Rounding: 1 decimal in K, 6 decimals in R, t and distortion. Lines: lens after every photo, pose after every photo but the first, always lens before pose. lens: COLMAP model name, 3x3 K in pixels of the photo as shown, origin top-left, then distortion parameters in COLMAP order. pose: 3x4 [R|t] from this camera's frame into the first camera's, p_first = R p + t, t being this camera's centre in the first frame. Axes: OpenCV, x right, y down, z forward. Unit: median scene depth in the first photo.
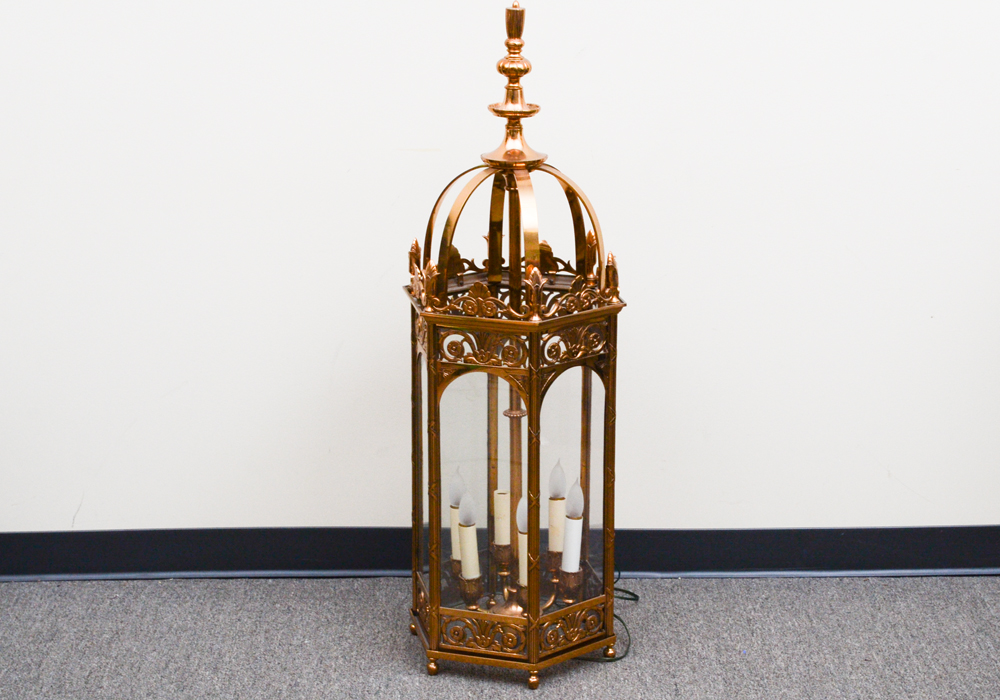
lens RADIAL K [[2041.5, 0, 499.2], [0, 2041.5, 415.0], [0, 0, 1]] dist [0.142961, 0.000000]
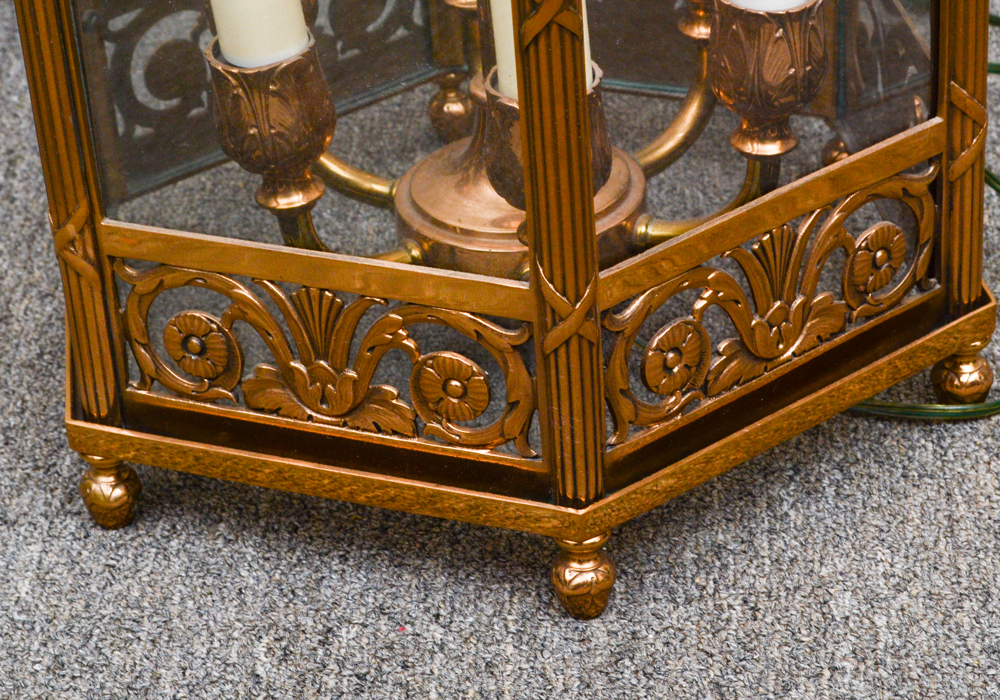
lens RADIAL K [[2823.4, 0, 499.9], [0, 2823.4, 353.5], [0, 0, 1]] dist [0.032132, 0.000000]
pose [[0.995937, -0.022669, -0.087148, 0.033911], [0.044821, 0.964186, 0.261414, 0.037960], [0.078101, -0.264258, 0.961285, 0.761663]]
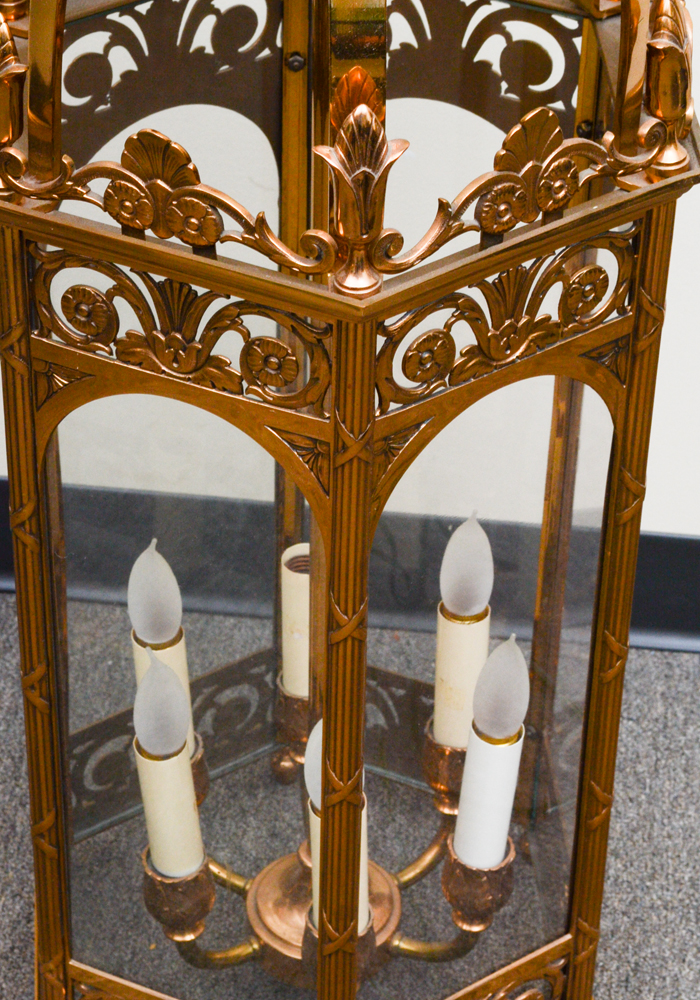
lens RADIAL K [[2823.4, 0, 346.0], [0, 2823.4, 495.8], [0, 0, 1]] dist [0.032132, 0.000000]
pose [[0.993586, 0.084950, -0.074637, 0.045568], [-0.051913, 0.929039, 0.366322, -0.153673], [0.100460, -0.360098, 0.927490, 0.622428]]
